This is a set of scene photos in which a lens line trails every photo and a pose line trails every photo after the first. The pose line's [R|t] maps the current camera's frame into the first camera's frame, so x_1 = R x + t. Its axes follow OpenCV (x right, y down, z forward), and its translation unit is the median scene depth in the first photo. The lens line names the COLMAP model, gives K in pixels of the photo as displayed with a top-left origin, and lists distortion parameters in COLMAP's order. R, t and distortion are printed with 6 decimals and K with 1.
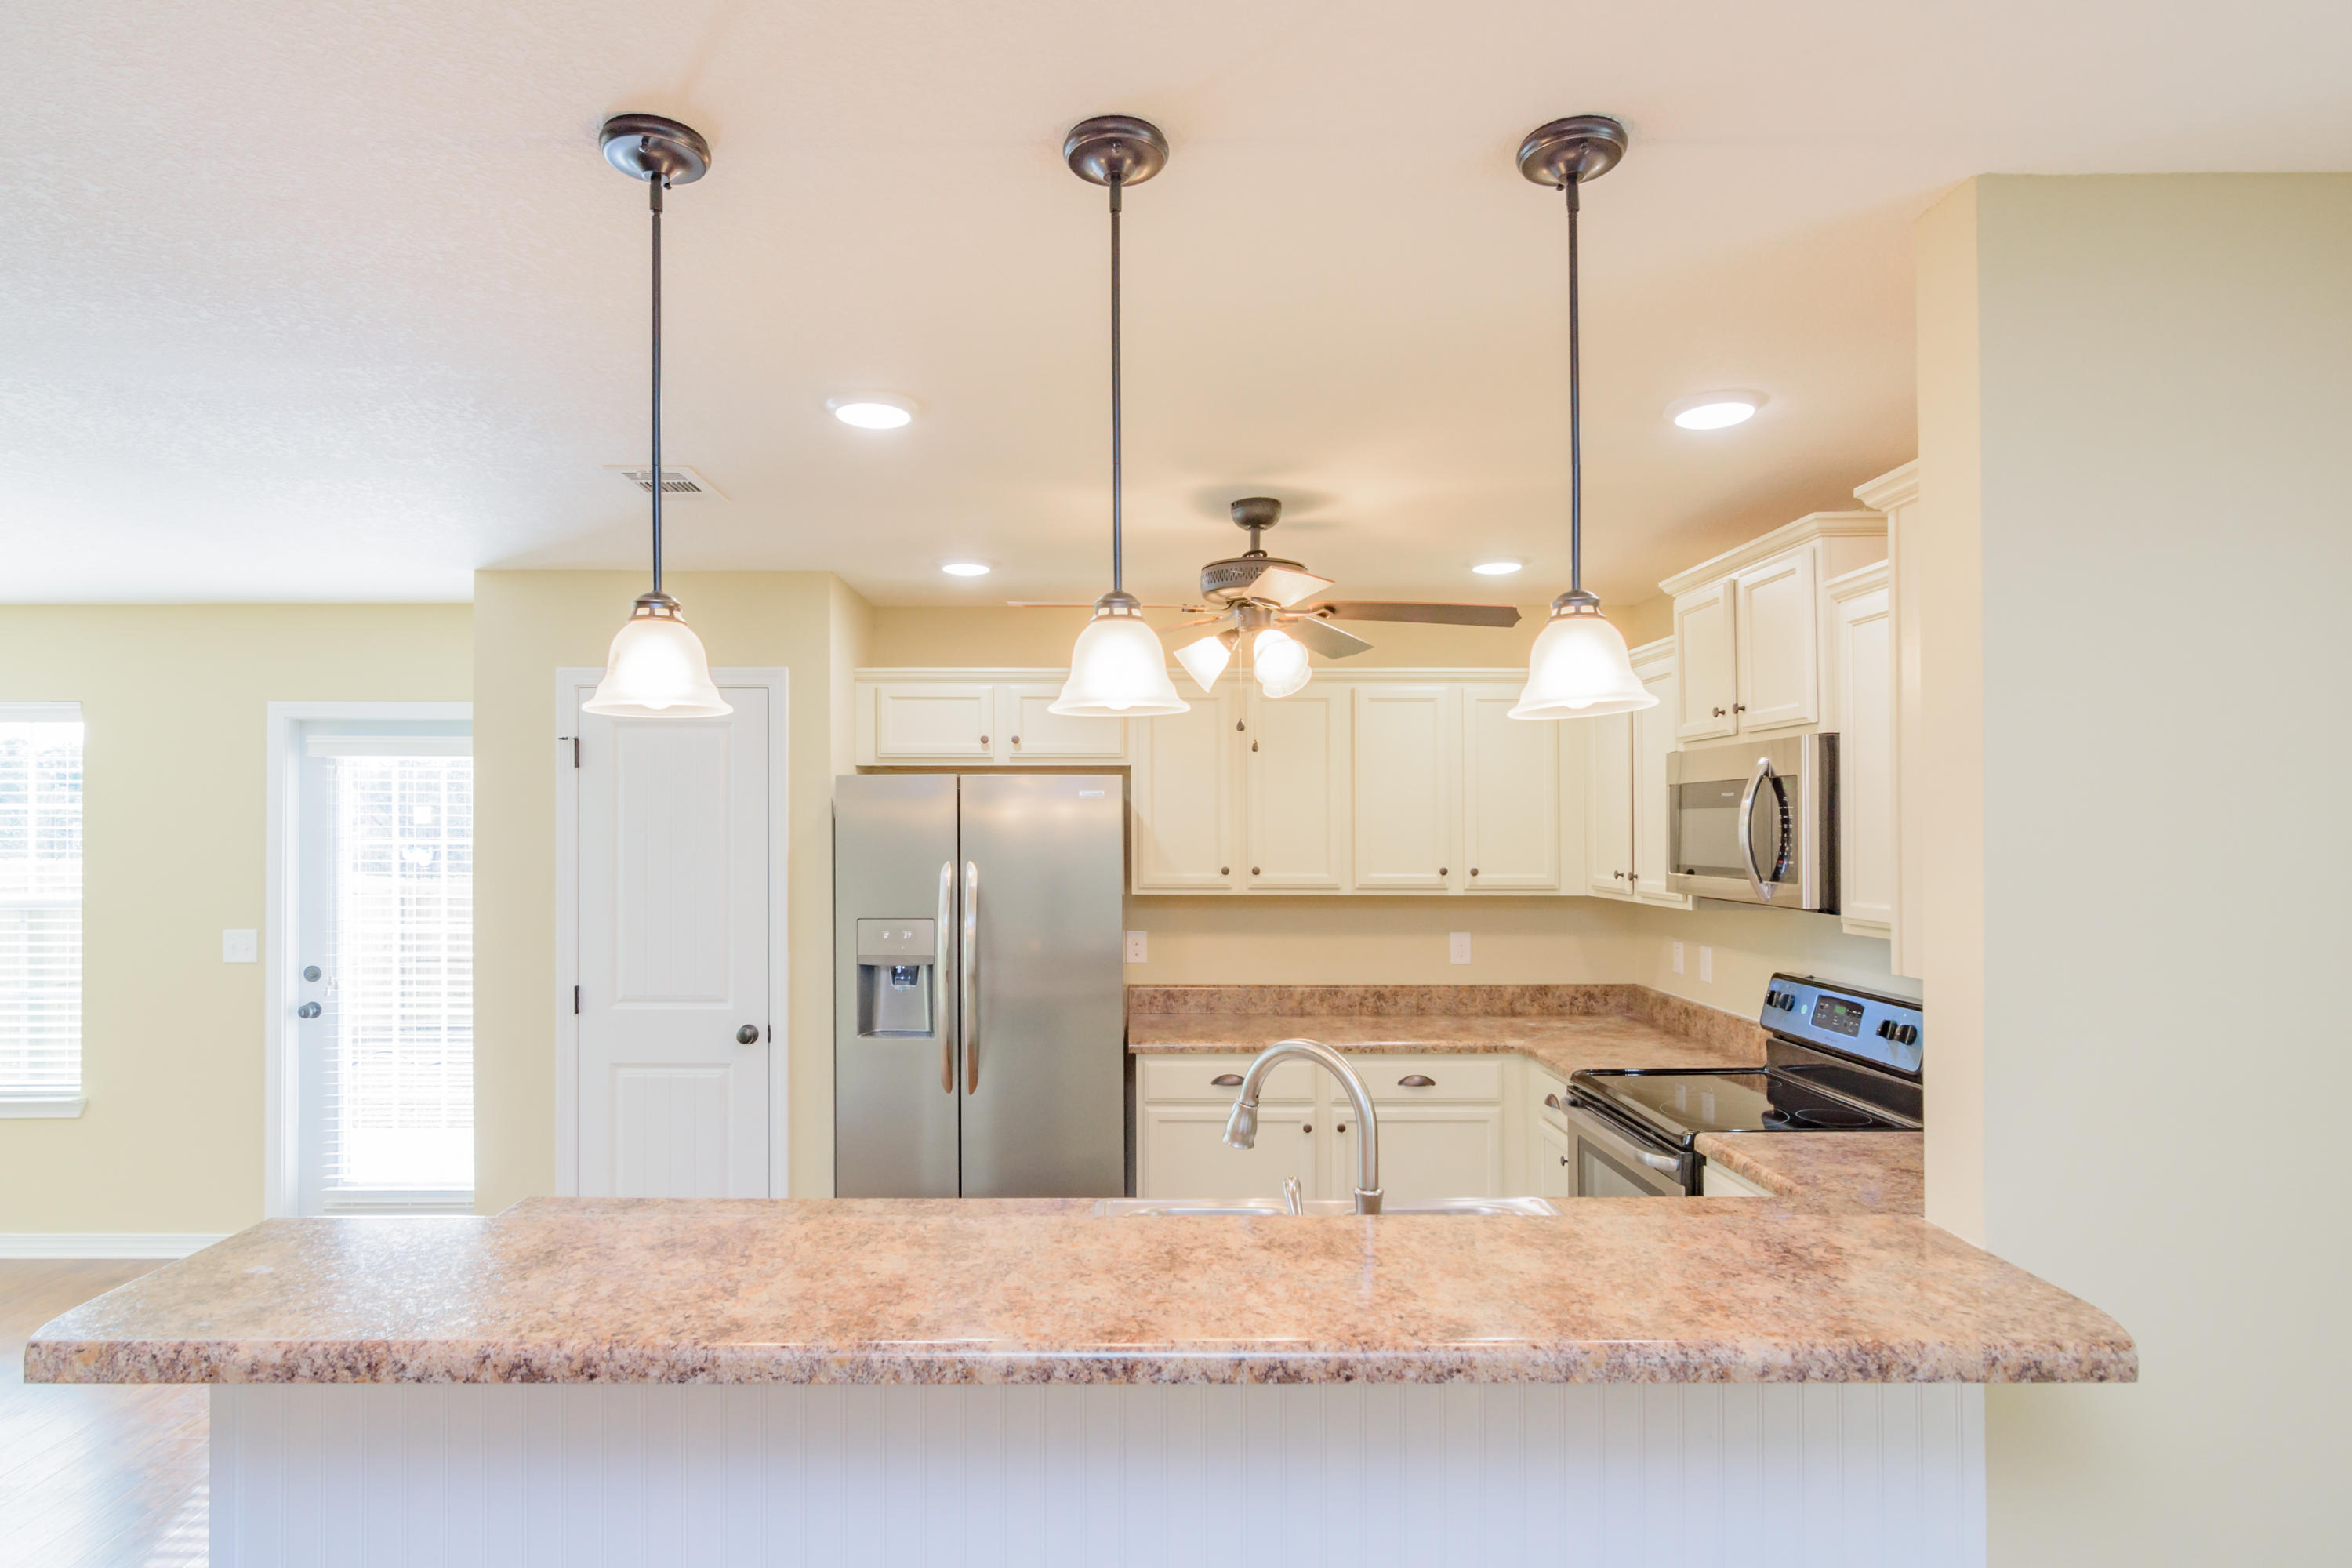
lens RADIAL K [[1266.0, 0, 1100.6], [0, 1266.0, 783.4], [0, 0, 1]] dist [0.001628, 0.000595]
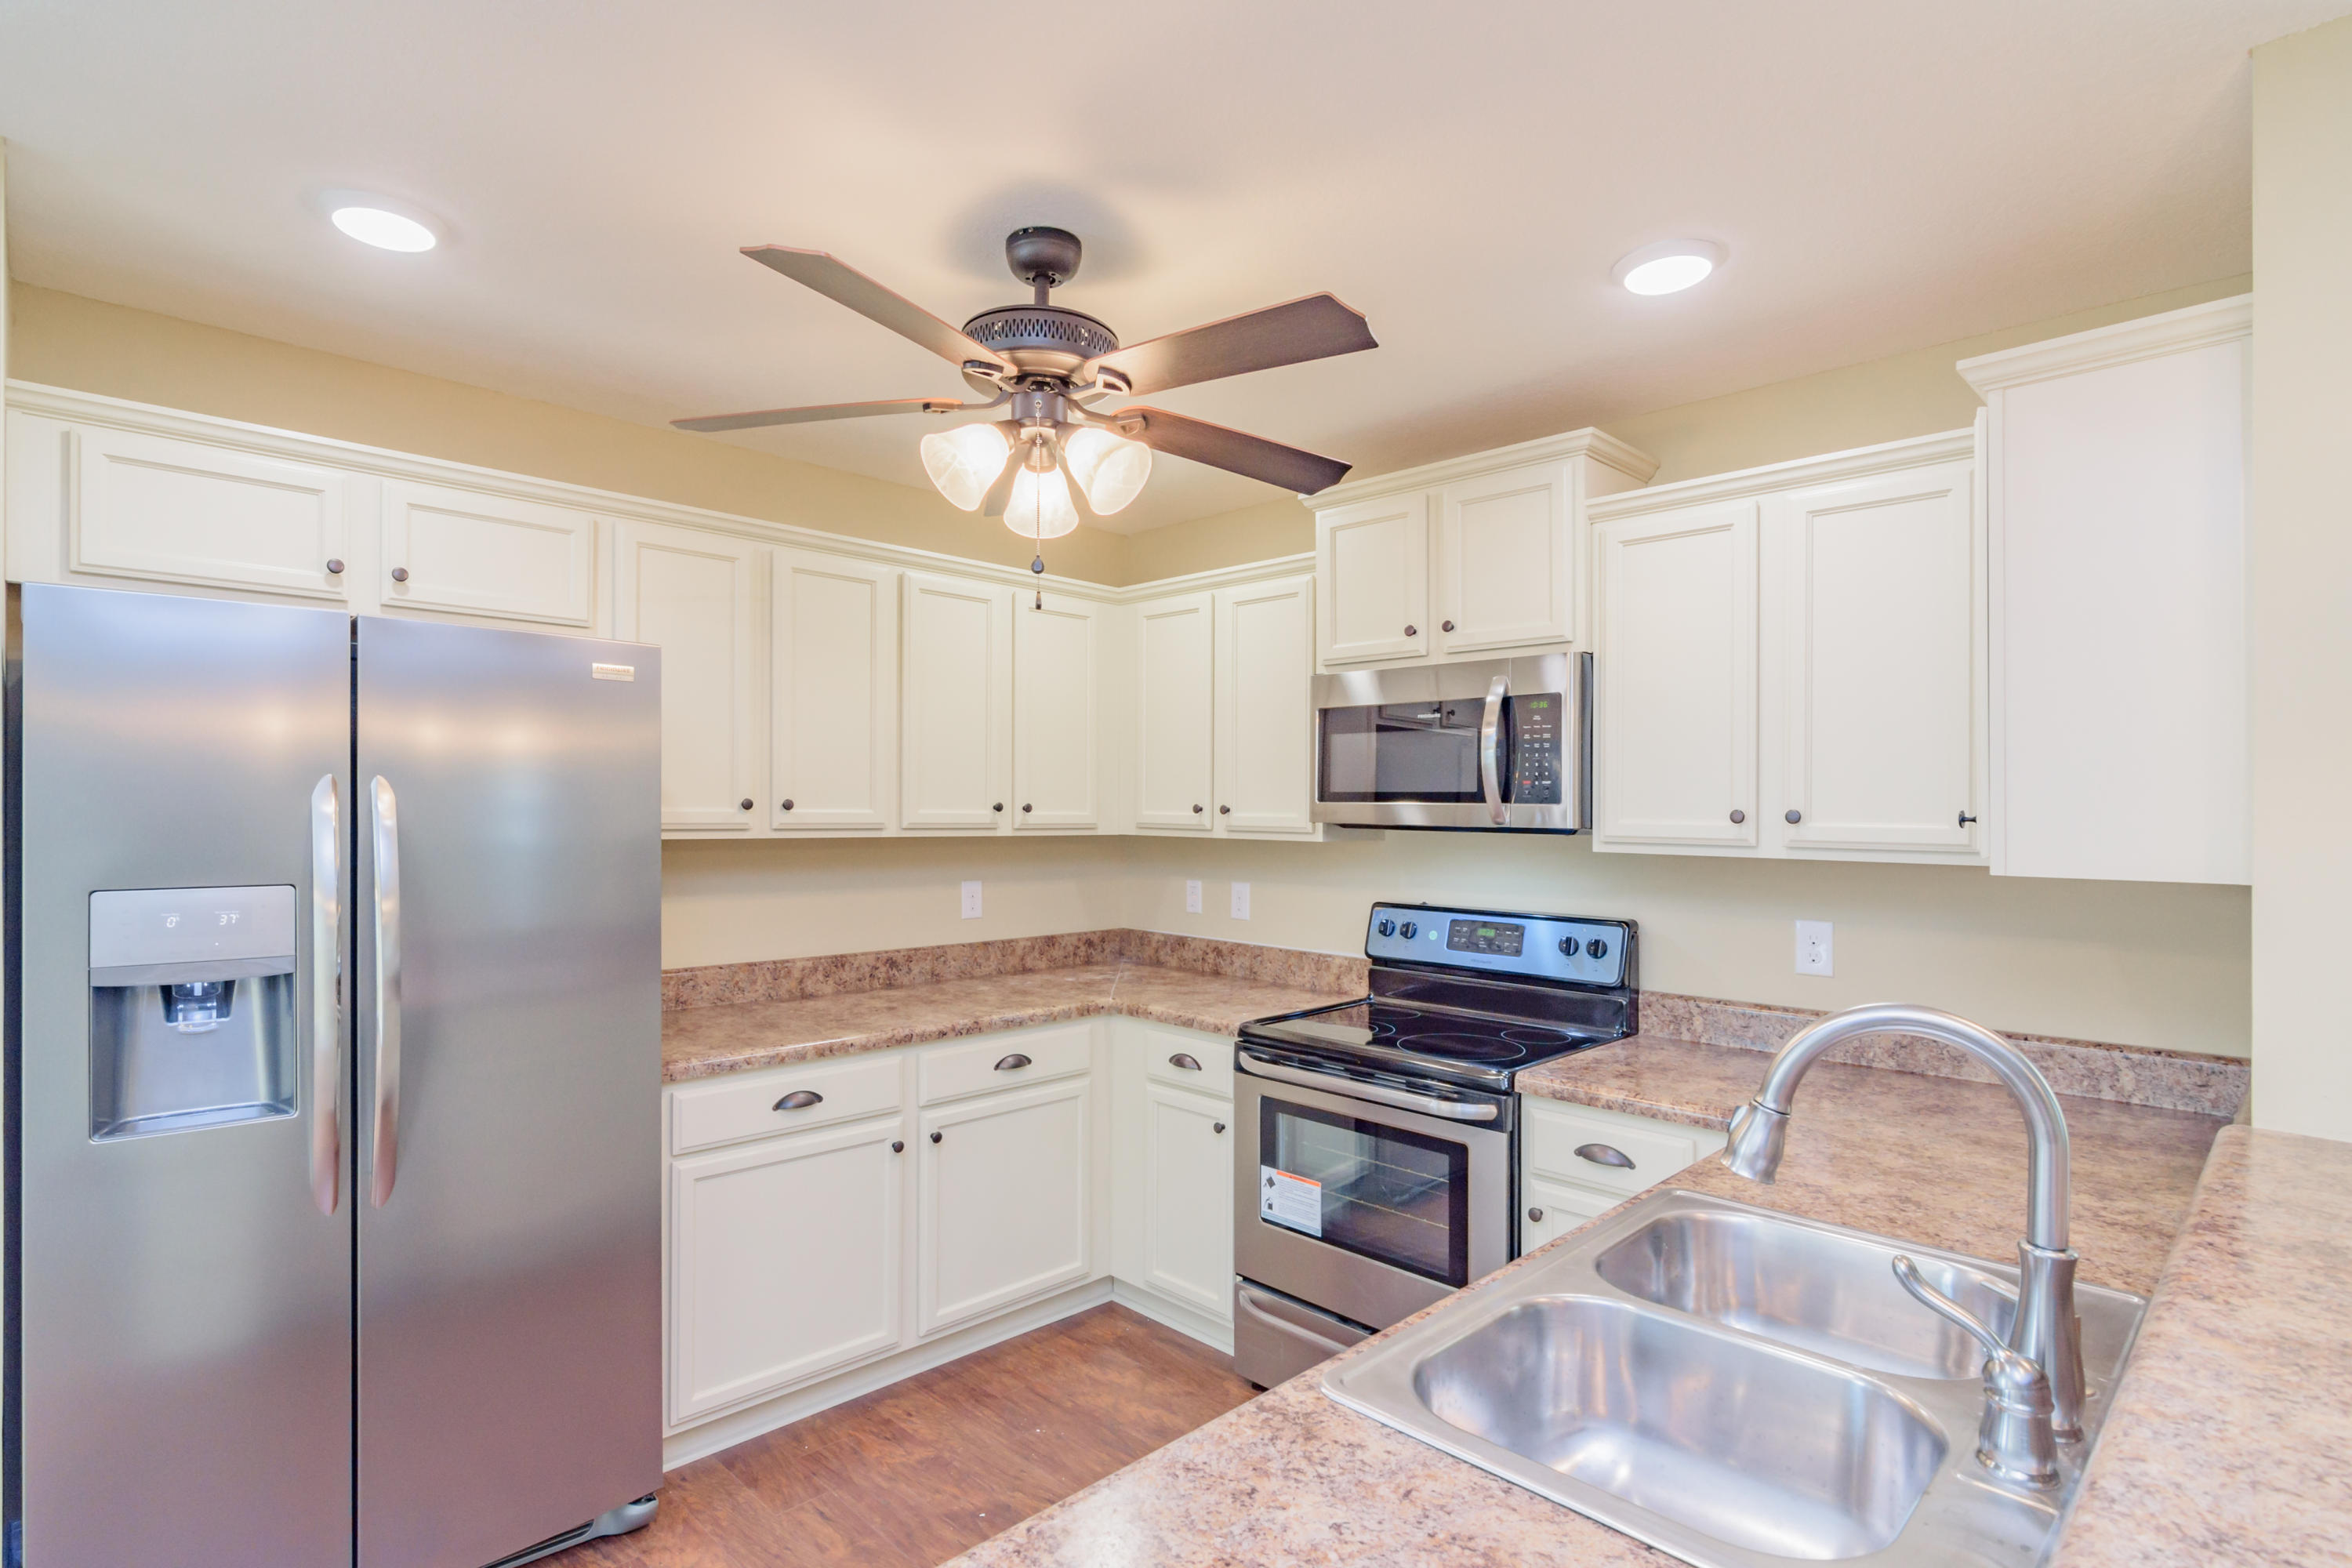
lens RADIAL K [[1171.4, 0, 1158.8], [0, 1171.4, 792.6], [0, 0, 1]] dist [-0.002899, -0.000308]
pose [[0.701454, 0.017872, 0.712491, -0.221143], [-0.037655, 0.999219, 0.012007, 0.050238], [-0.711719, -0.035251, 0.701579, 0.411927]]
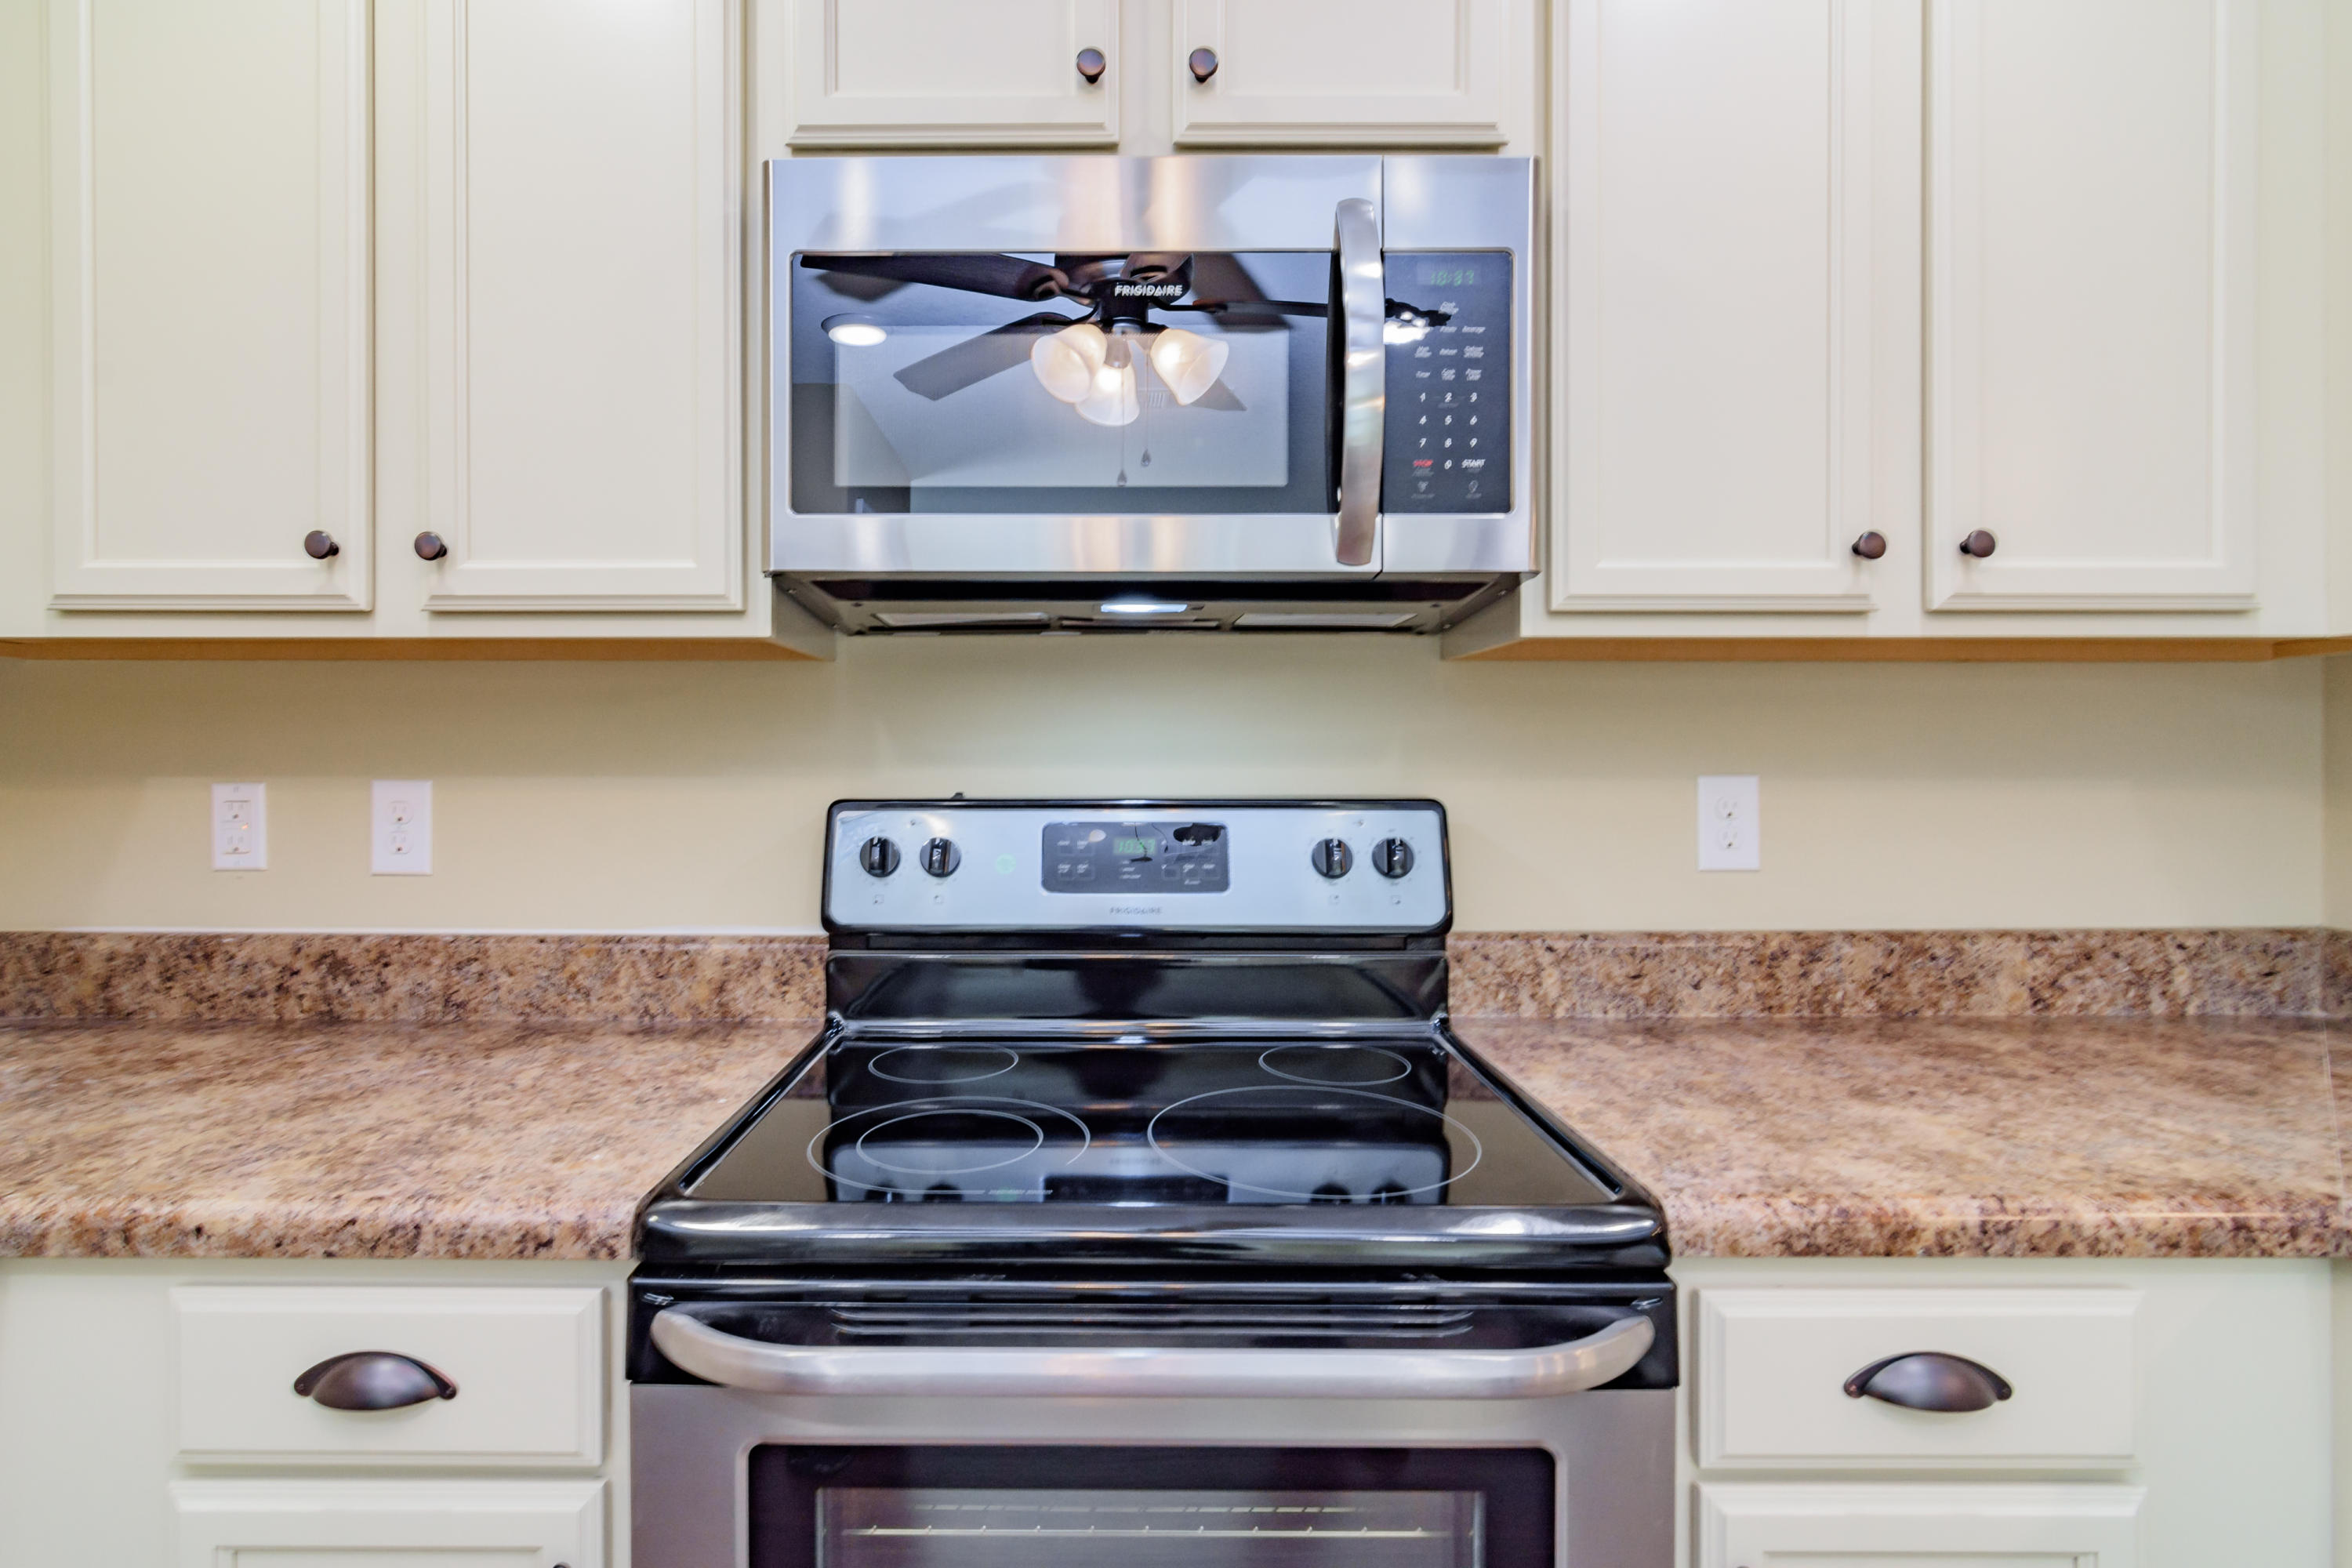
lens RADIAL K [[1155.6, 0, 1101.6], [0, 1155.6, 771.6], [0, 0, 1]] dist [-0.001889, -0.000067]
pose [[-0.012179, -0.006127, 0.999907, 0.121809], [-0.035743, 0.999345, 0.005689, 0.116794], [-0.999287, -0.035670, -0.012390, 0.797978]]
